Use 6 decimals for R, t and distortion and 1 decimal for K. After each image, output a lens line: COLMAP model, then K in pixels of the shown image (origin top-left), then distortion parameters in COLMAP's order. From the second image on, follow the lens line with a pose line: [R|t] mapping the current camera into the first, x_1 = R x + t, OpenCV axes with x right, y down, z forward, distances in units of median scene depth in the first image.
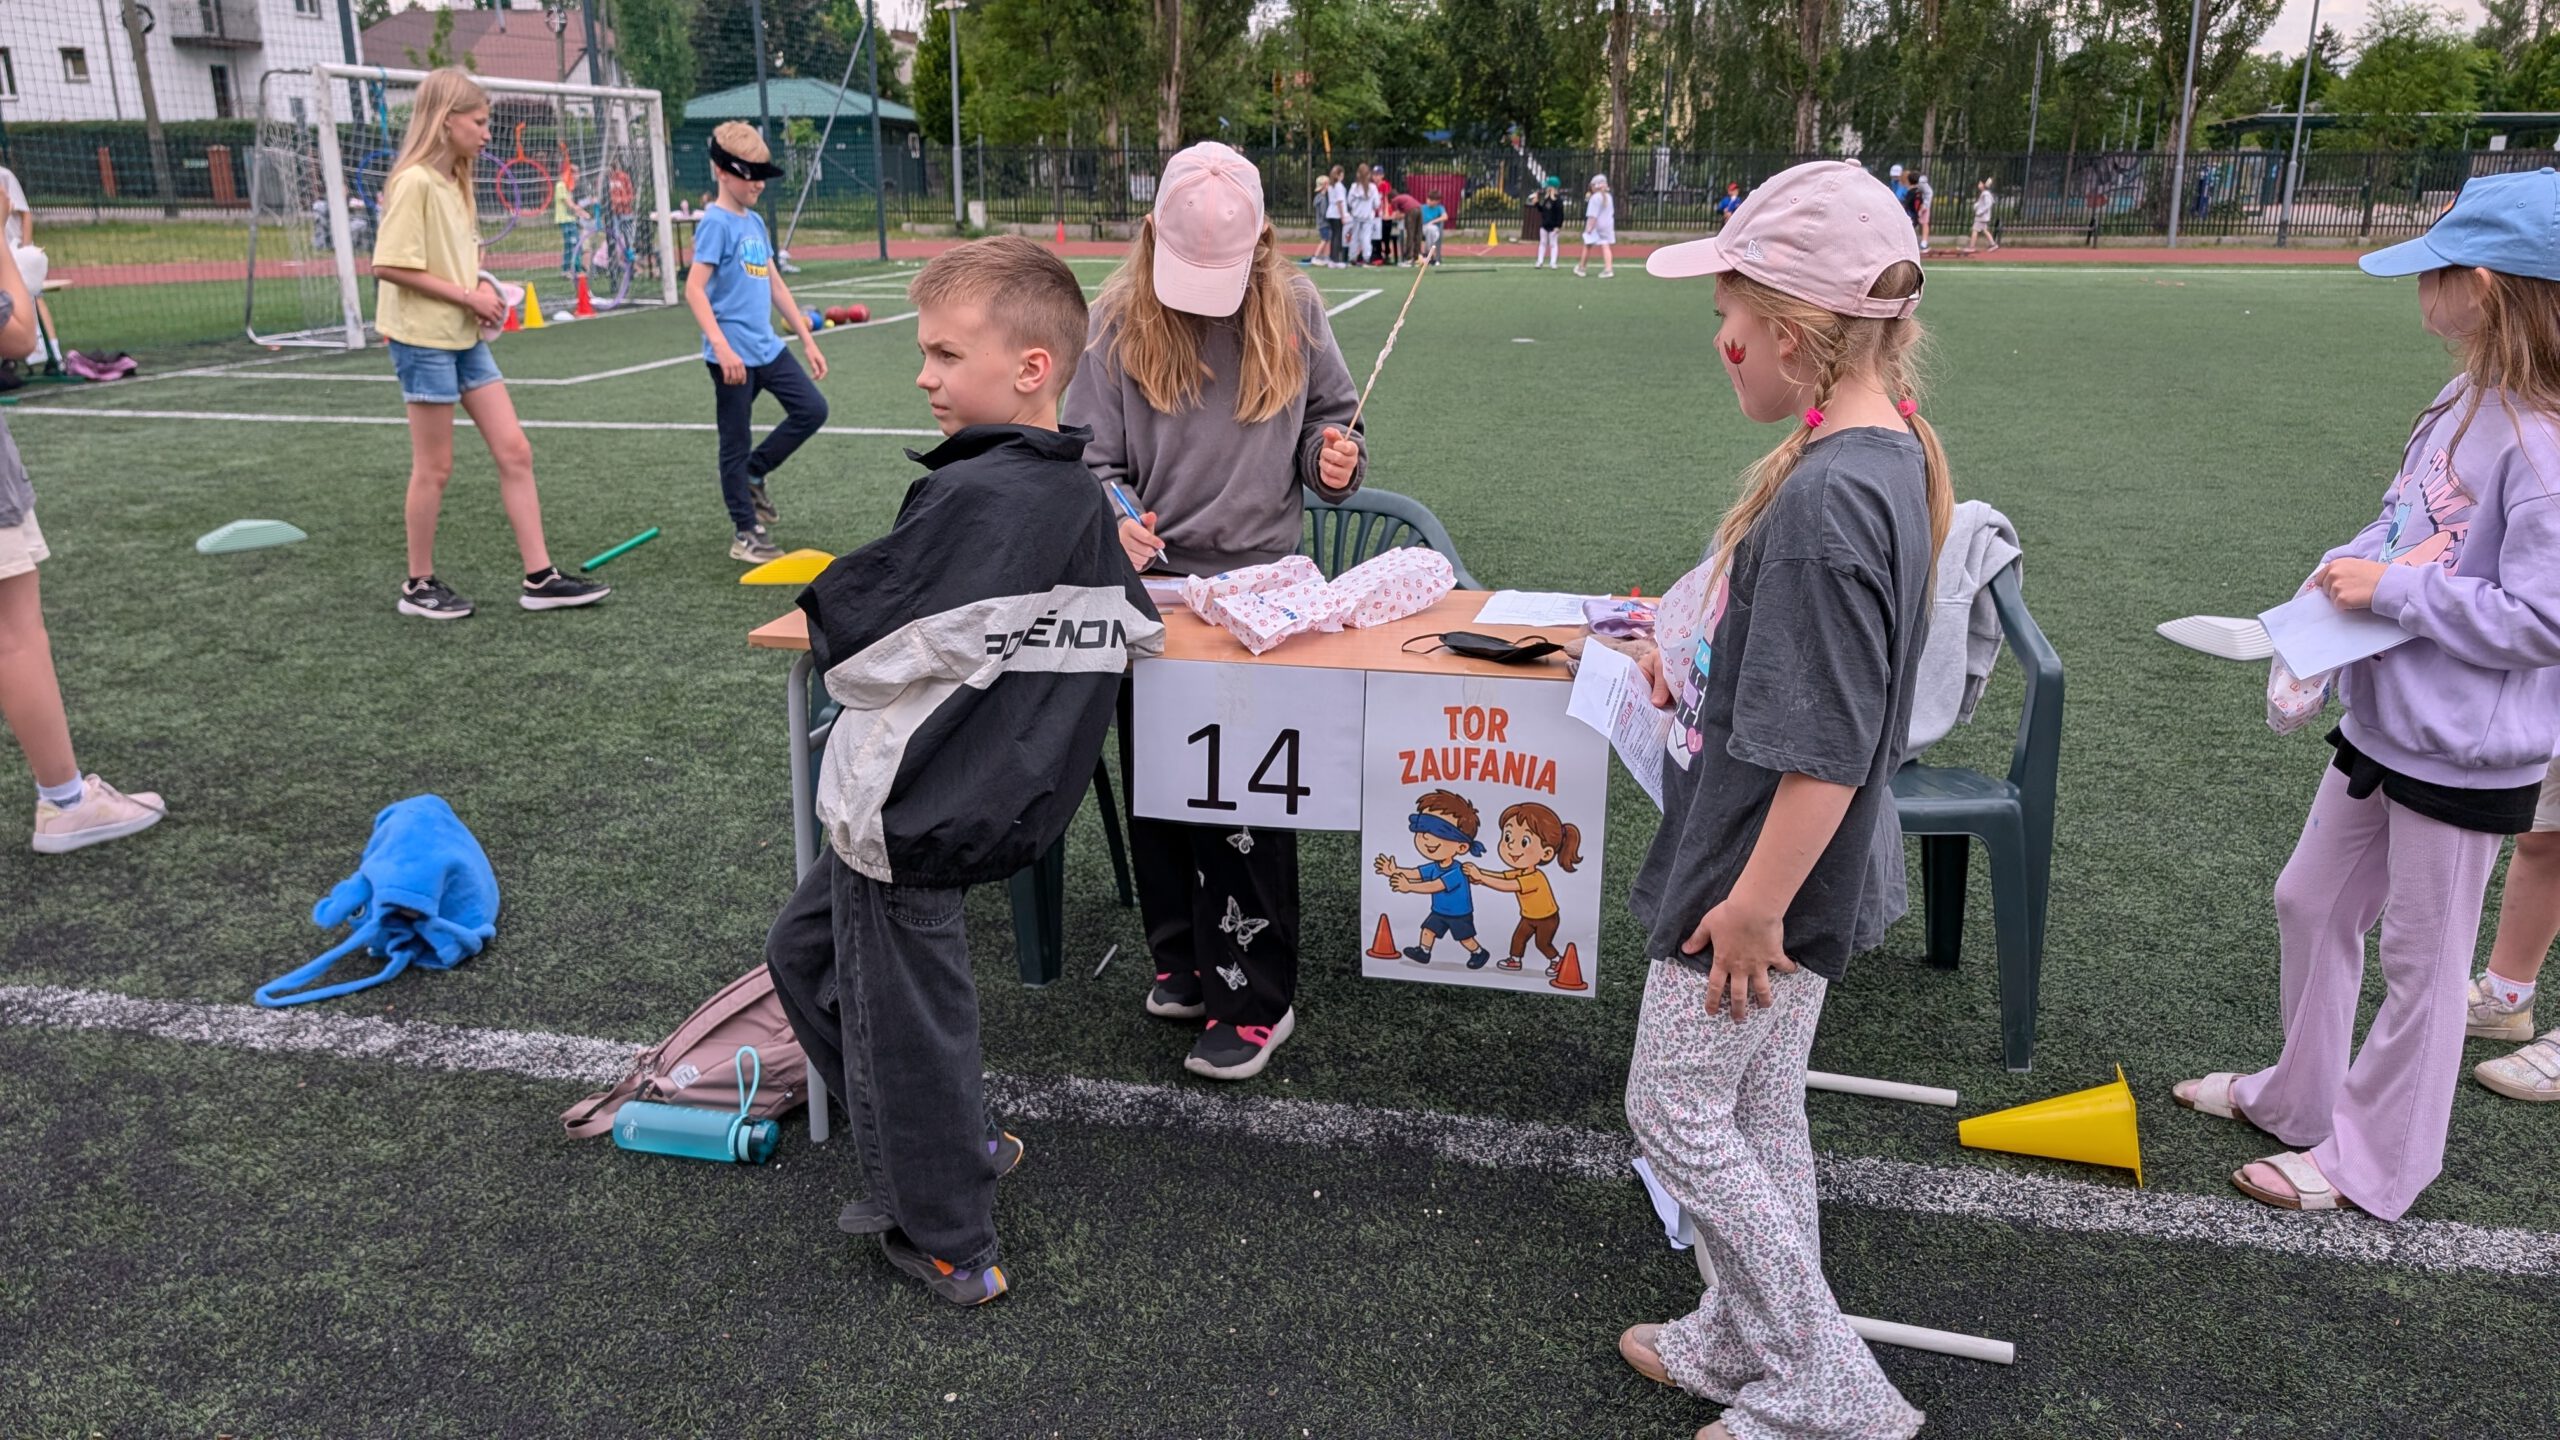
lens RADIAL K [[1834.2, 0, 1266.8], [0, 1834.2, 712.4], [0, 0, 1]] dist [0.003065, -0.002550]
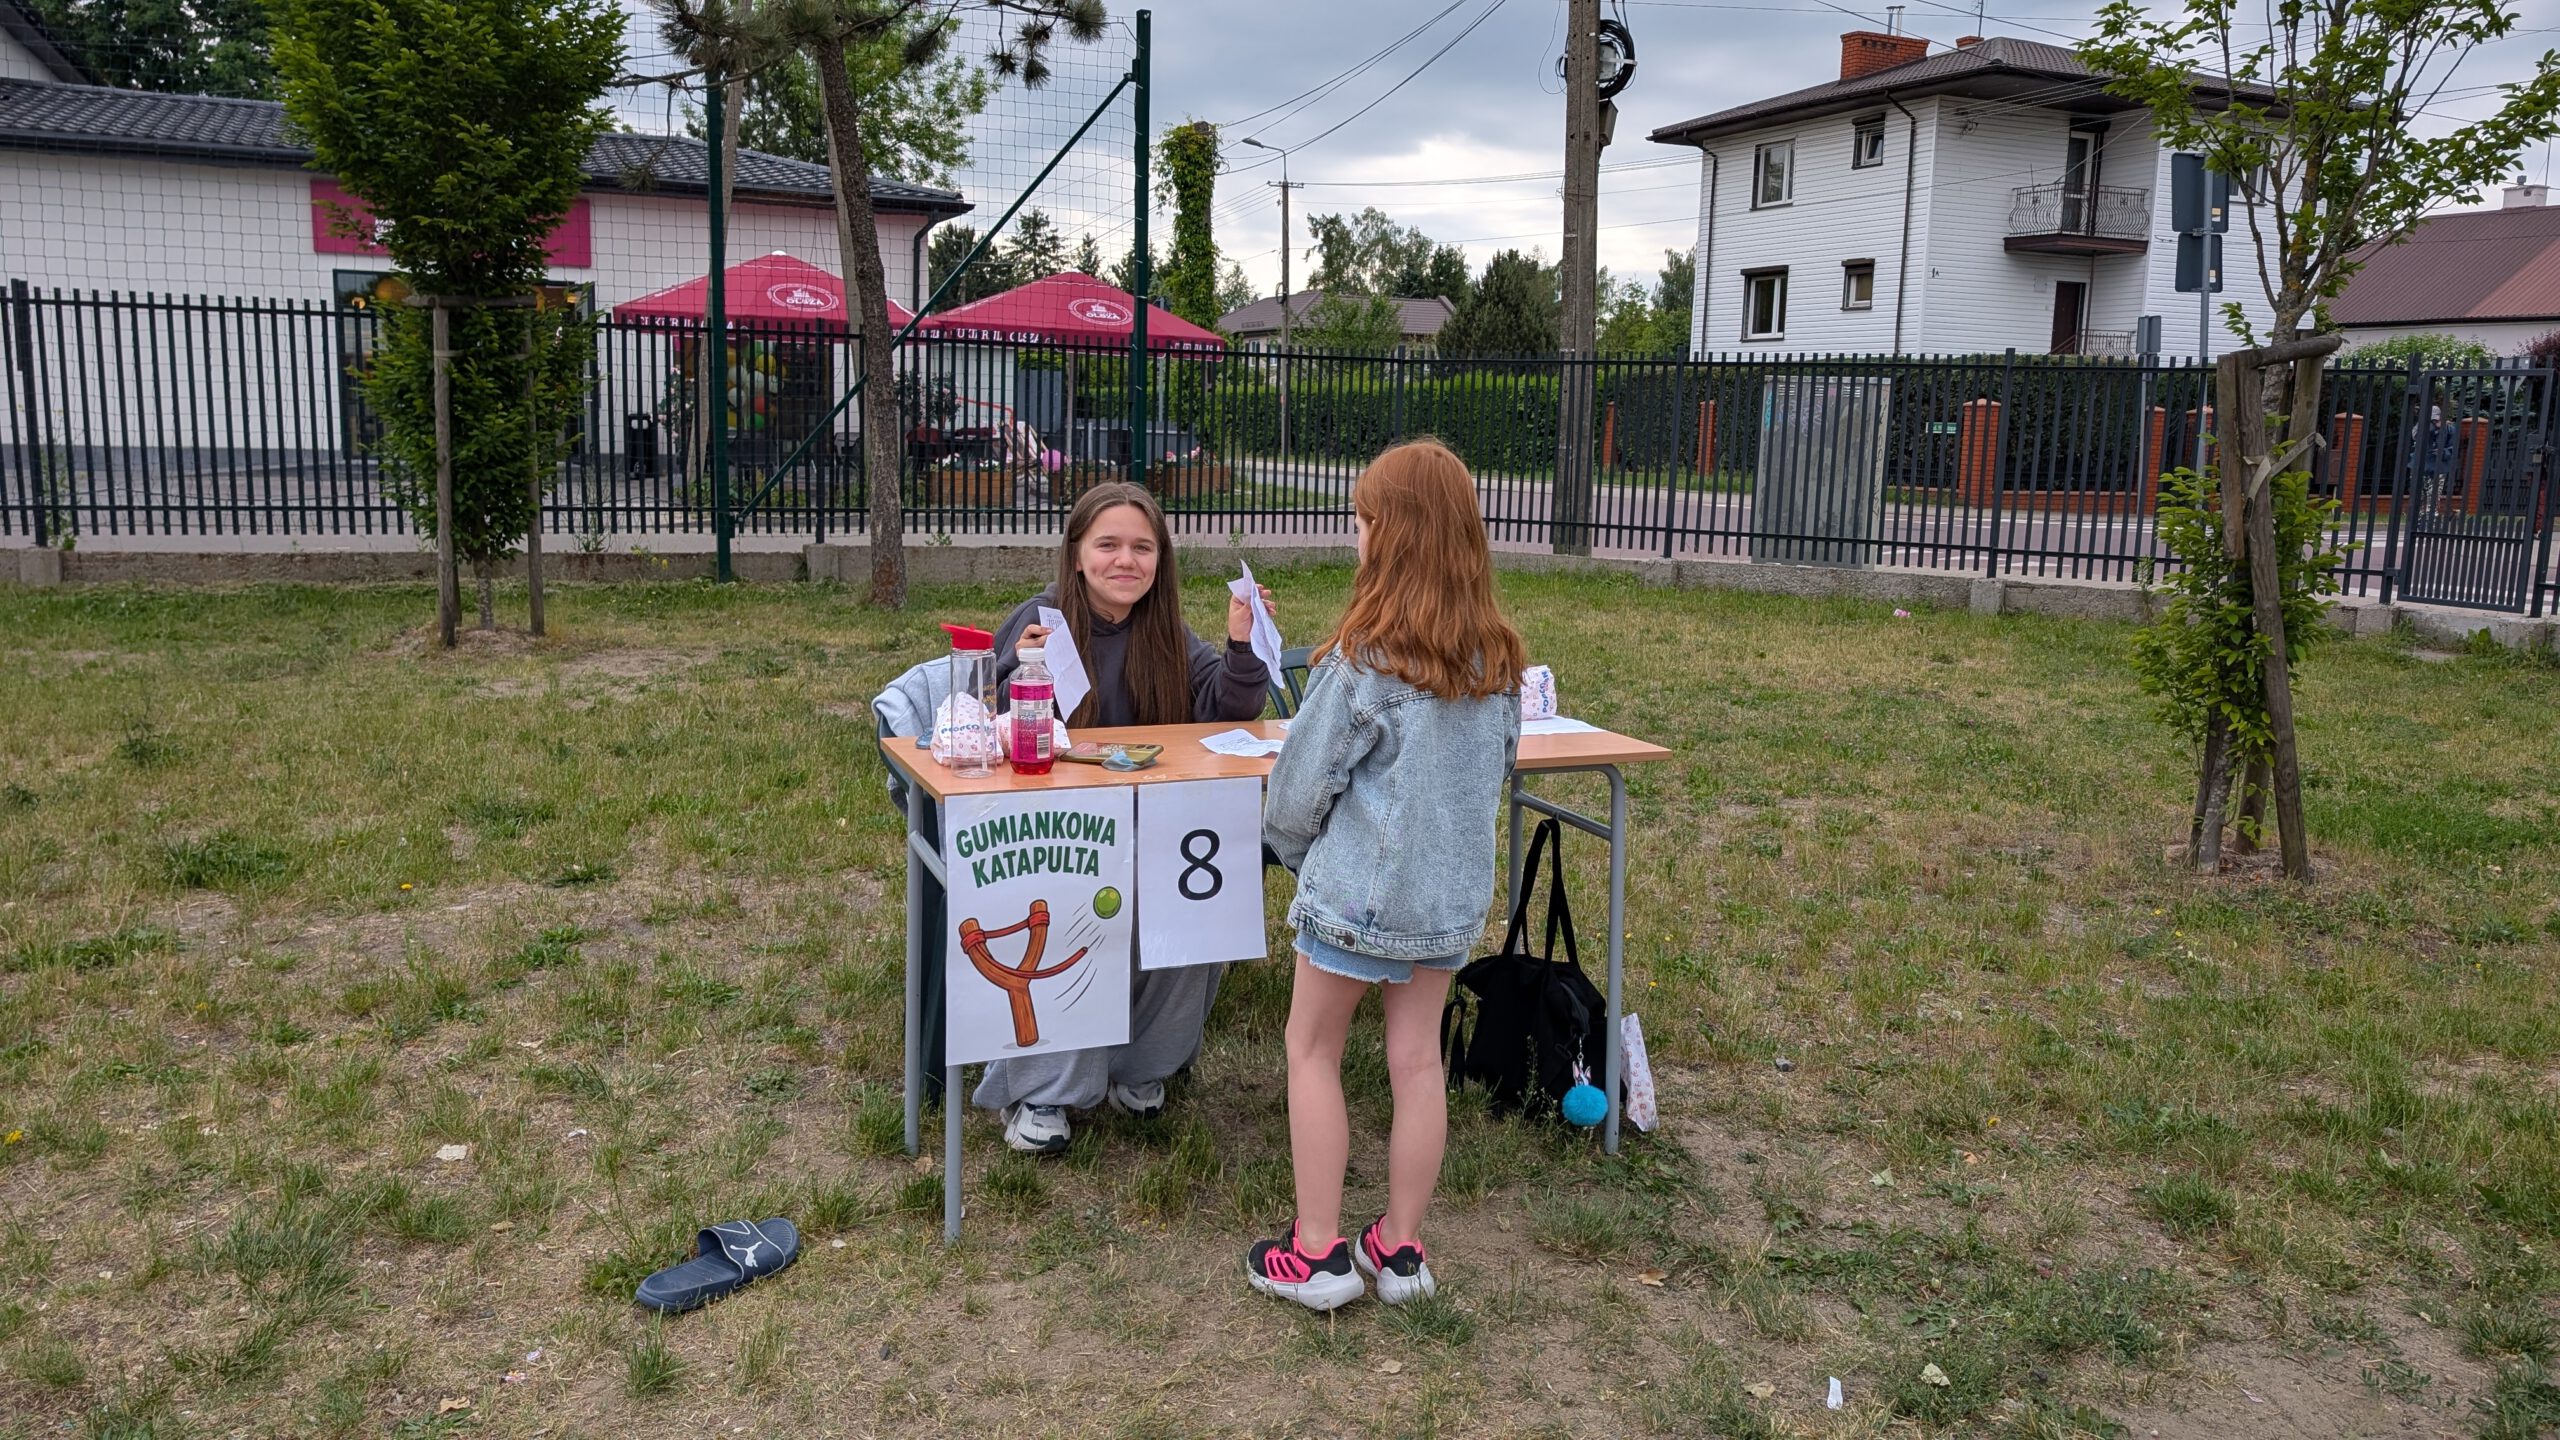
lens RADIAL K [[1834.2, 0, 1266.8], [0, 1834.2, 712.4], [0, 0, 1]] dist [0.003065, -0.002550]
pose [[0.565441, 0.139299, -0.812941, -0.317011], [-0.252356, 0.967586, -0.009729, -0.218273], [0.785234, 0.210651, 0.582265, 0.735280]]
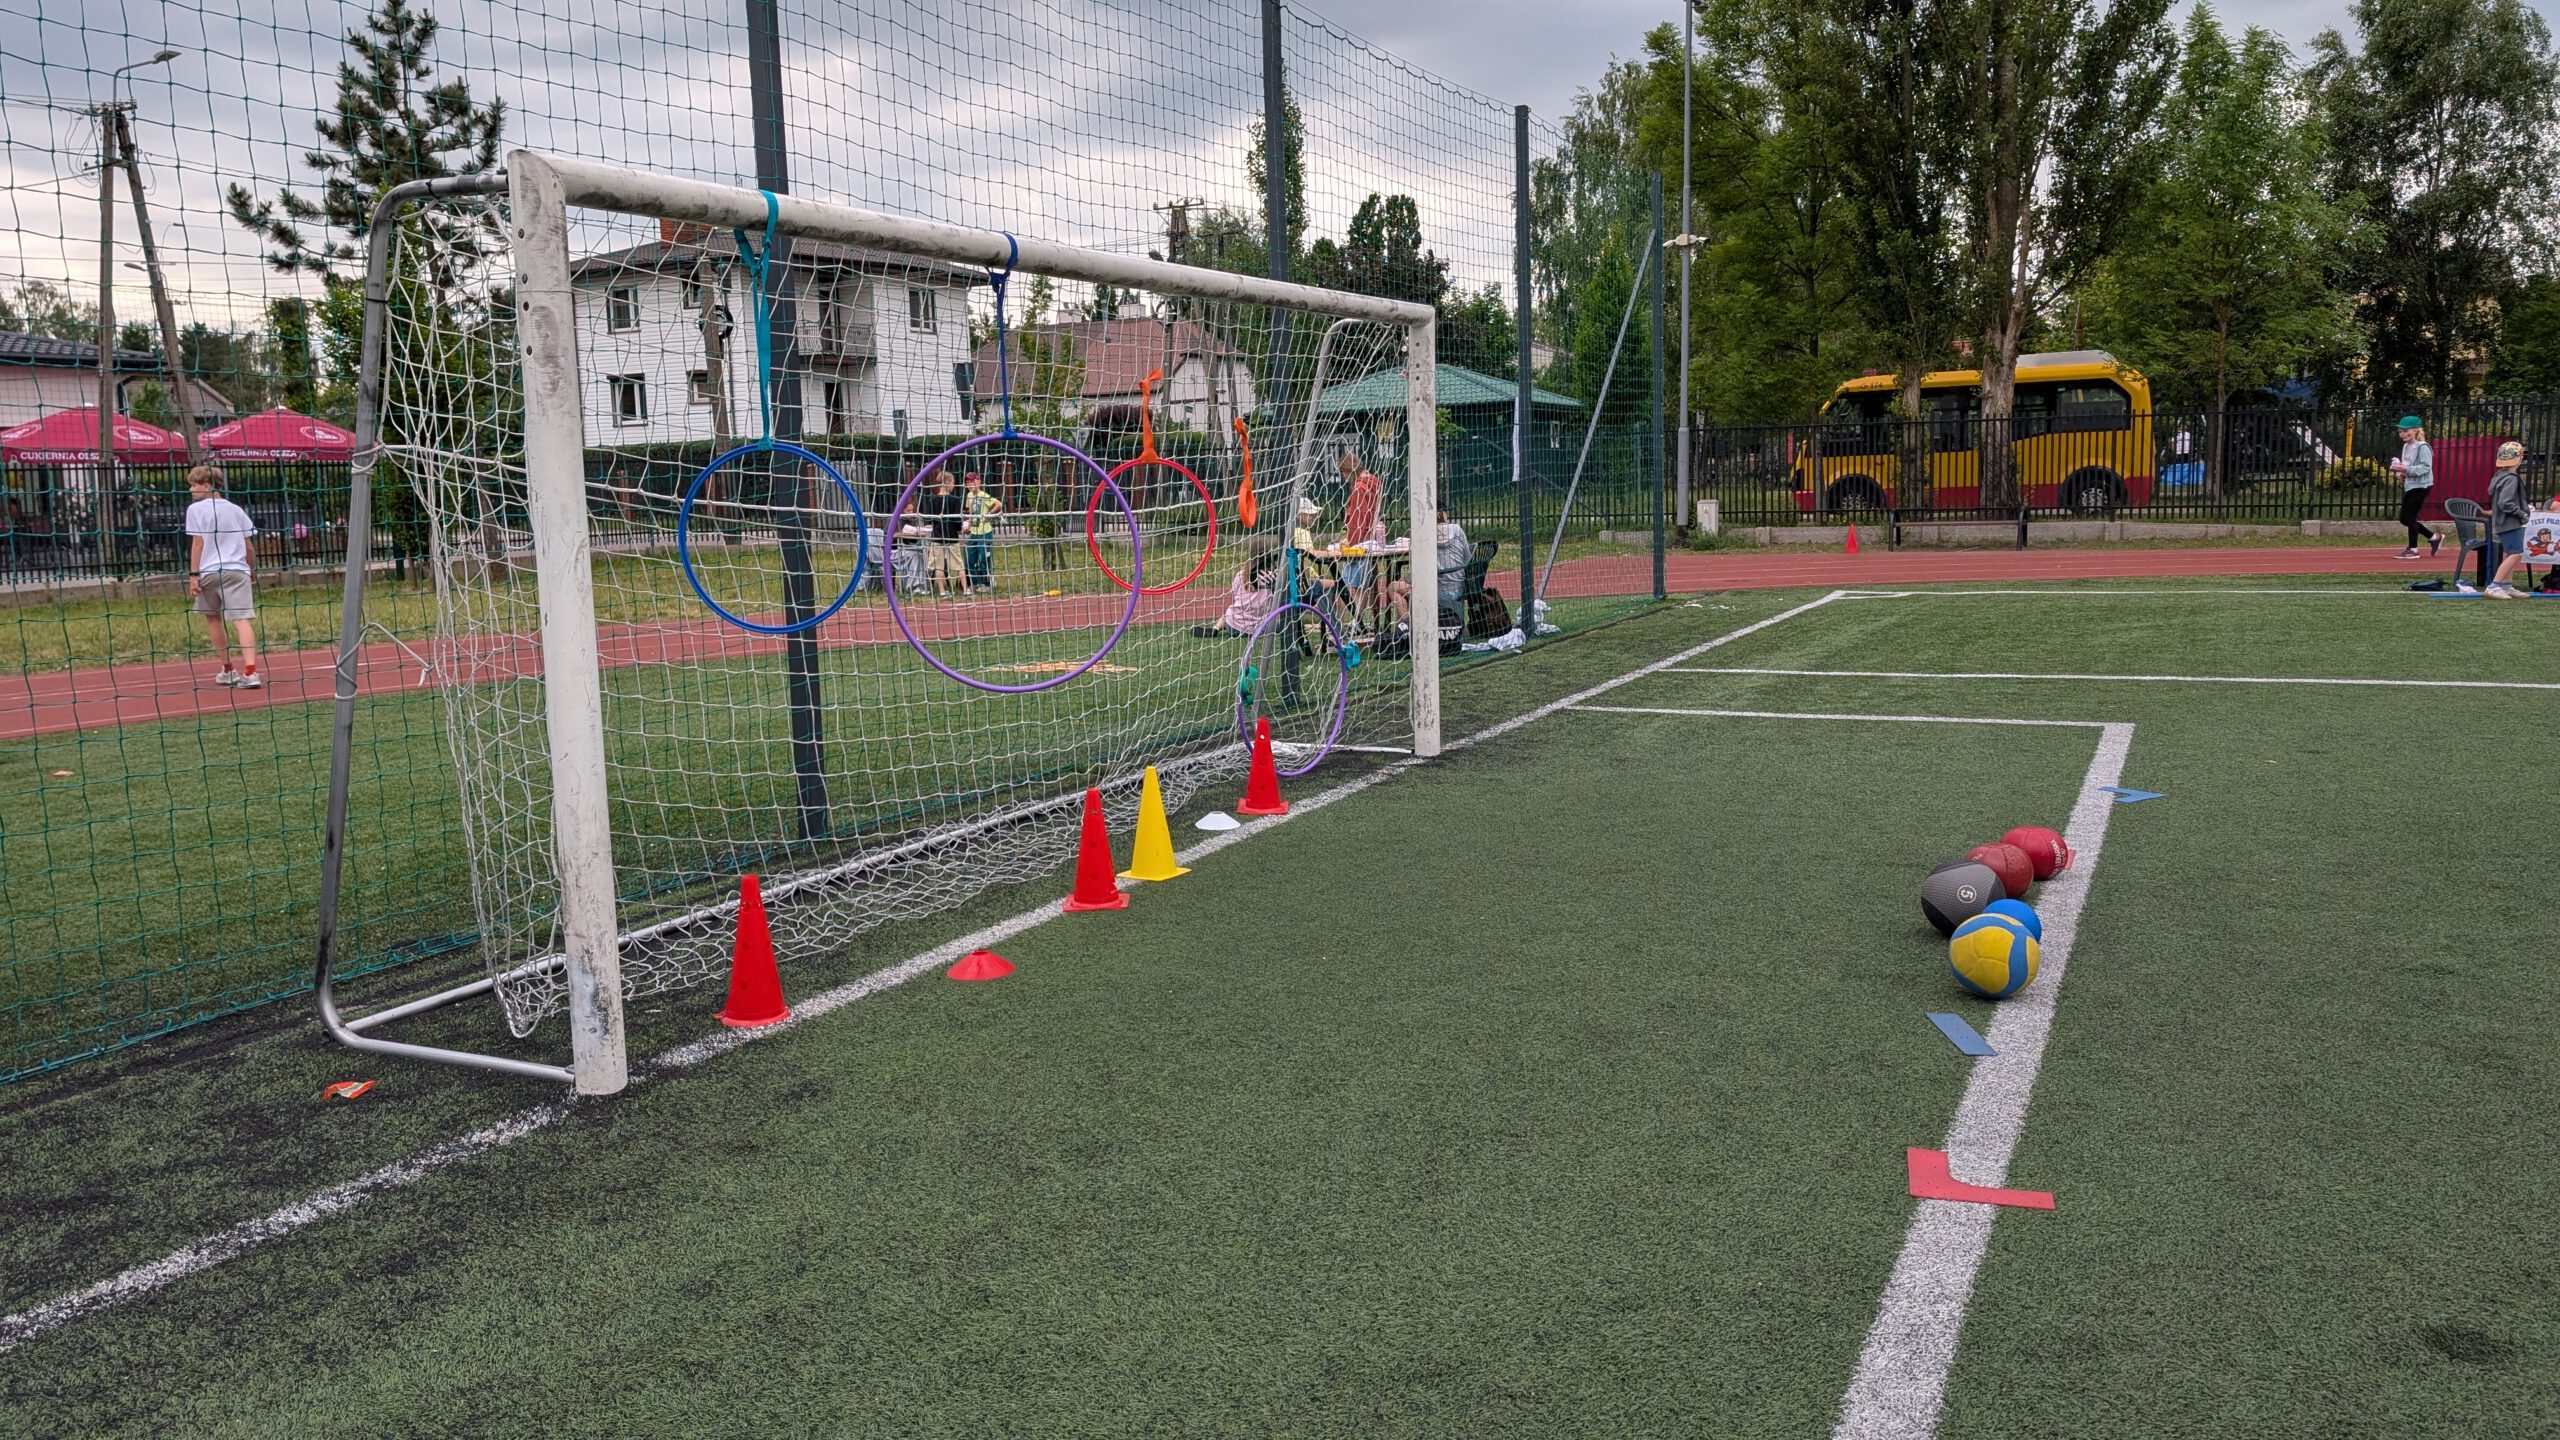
lens RADIAL K [[1834.2, 0, 1266.8], [0, 1834.2, 712.4], [0, 0, 1]] dist [0.003065, -0.002550]
pose [[0.958731, 0.004996, -0.284271, -0.114877], [-0.047566, 0.988572, -0.143047, -0.081959], [0.280307, 0.150665, 0.948013, 0.273163]]
